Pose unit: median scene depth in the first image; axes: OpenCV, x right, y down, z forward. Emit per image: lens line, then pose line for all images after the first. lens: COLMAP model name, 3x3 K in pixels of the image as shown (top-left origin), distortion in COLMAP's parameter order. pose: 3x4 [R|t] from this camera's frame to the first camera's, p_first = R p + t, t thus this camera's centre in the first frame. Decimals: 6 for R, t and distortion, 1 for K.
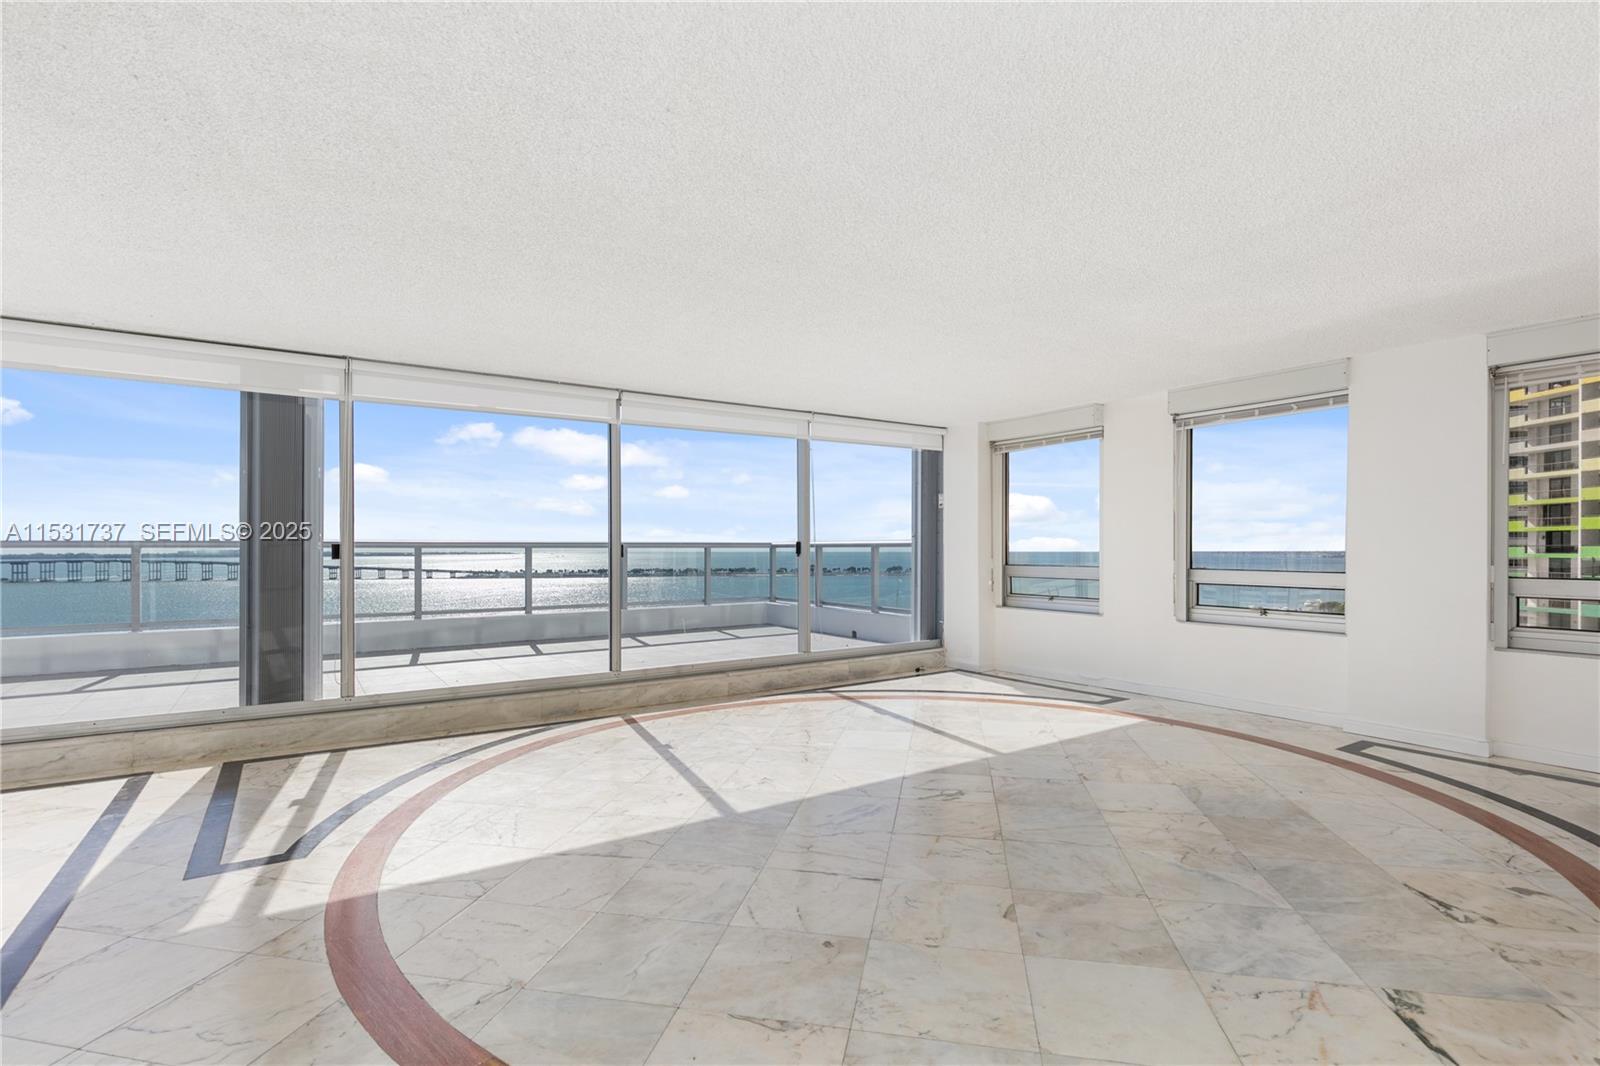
lens RADIAL K [[746.4, 0, 800.4], [0, 746.4, 546.7], [0, 0, 1]] dist [-0.004533, 0.001055]
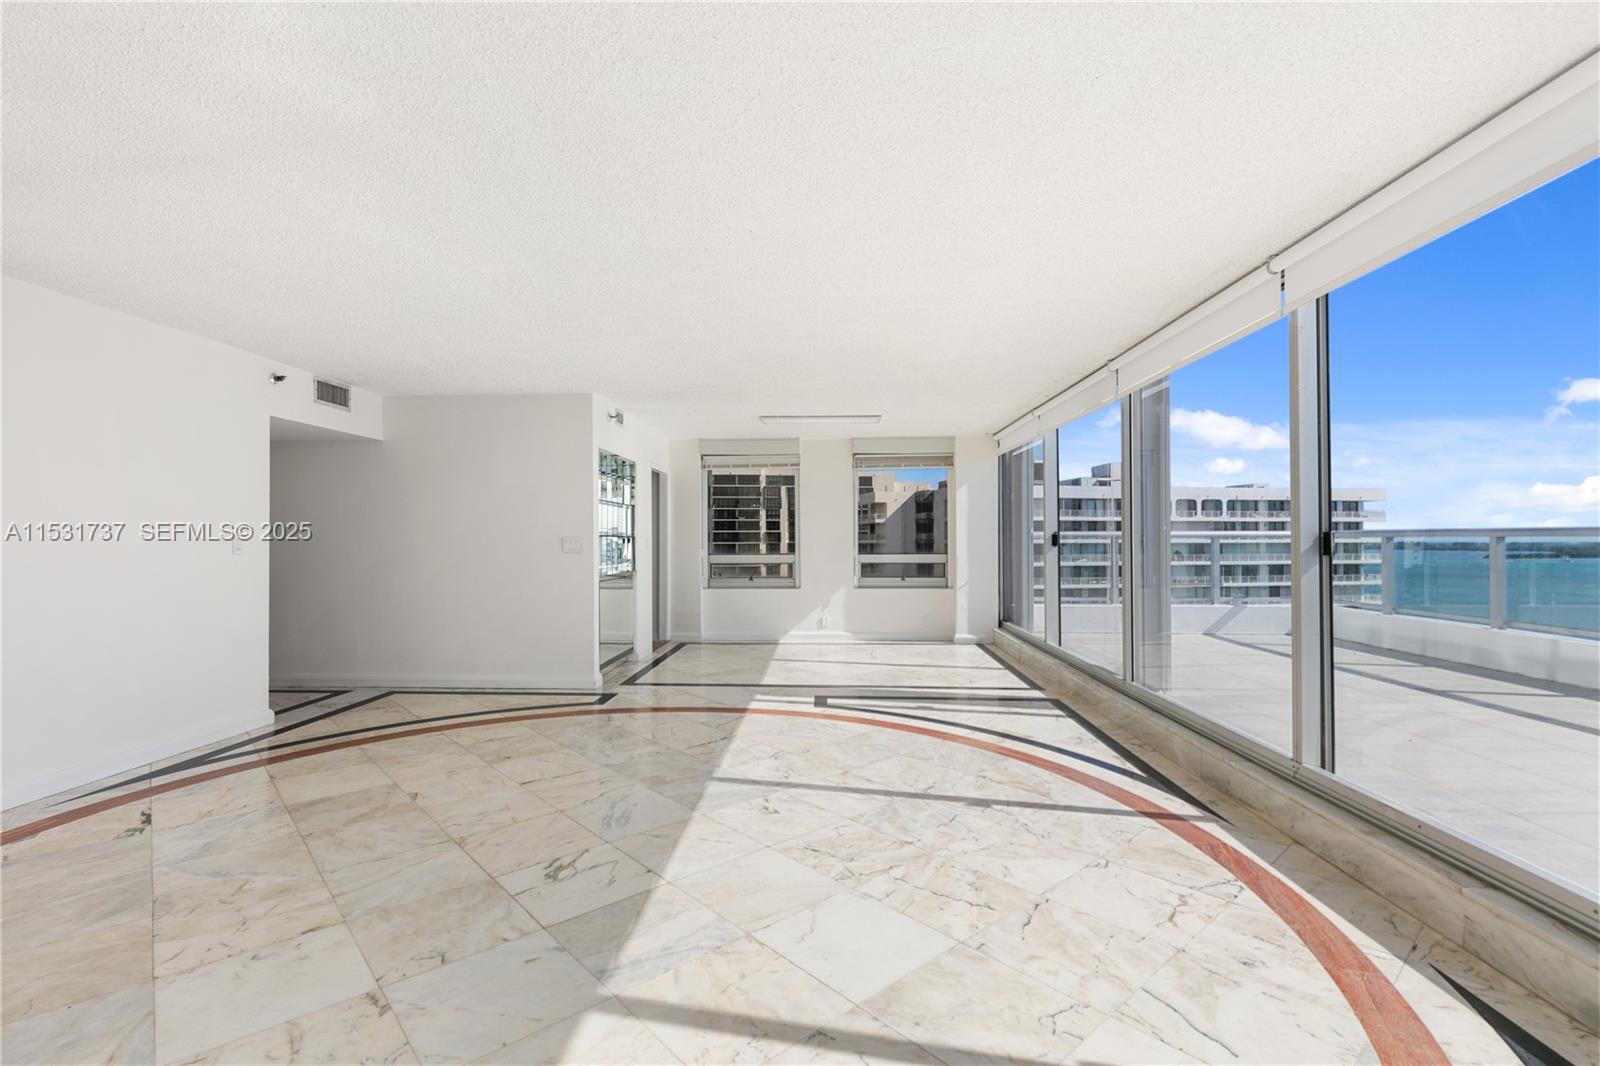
lens RADIAL K [[729.2, 0, 789.6], [0, 729.2, 536.6], [0, 0, 1]] dist [0.004574, -0.001381]
pose [[-0.603296, 0.000080, -0.797518, 0.497182], [0.006427, 0.999968, -0.004761, 0.002539], [0.797492, -0.007998, -0.603277, 1.250598]]
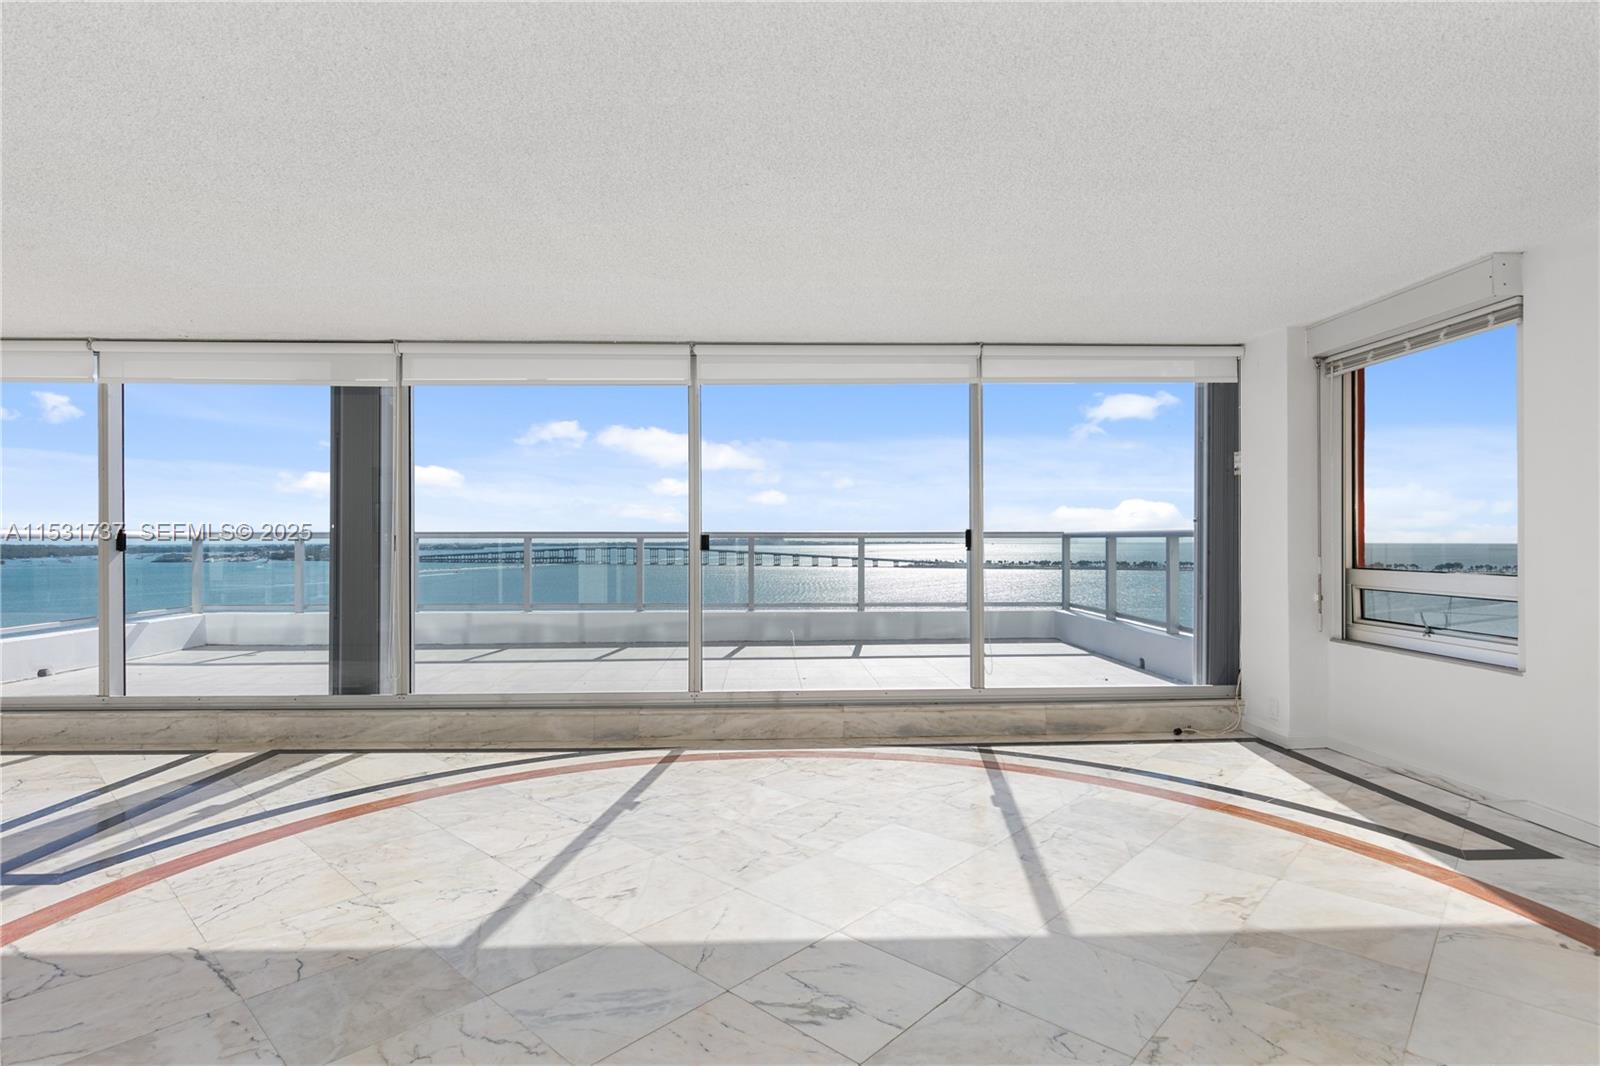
lens RADIAL K [[802.9, 0, 804.3], [0, 802.9, 524.8], [0, 0, 1]] dist [0.004035, -0.001861]
pose [[0.852427, -0.008932, -0.522771, 0.376605], [0.001606, 0.999894, -0.014465, -0.000423], [0.522845, 0.011491, 0.852351, 0.390520]]
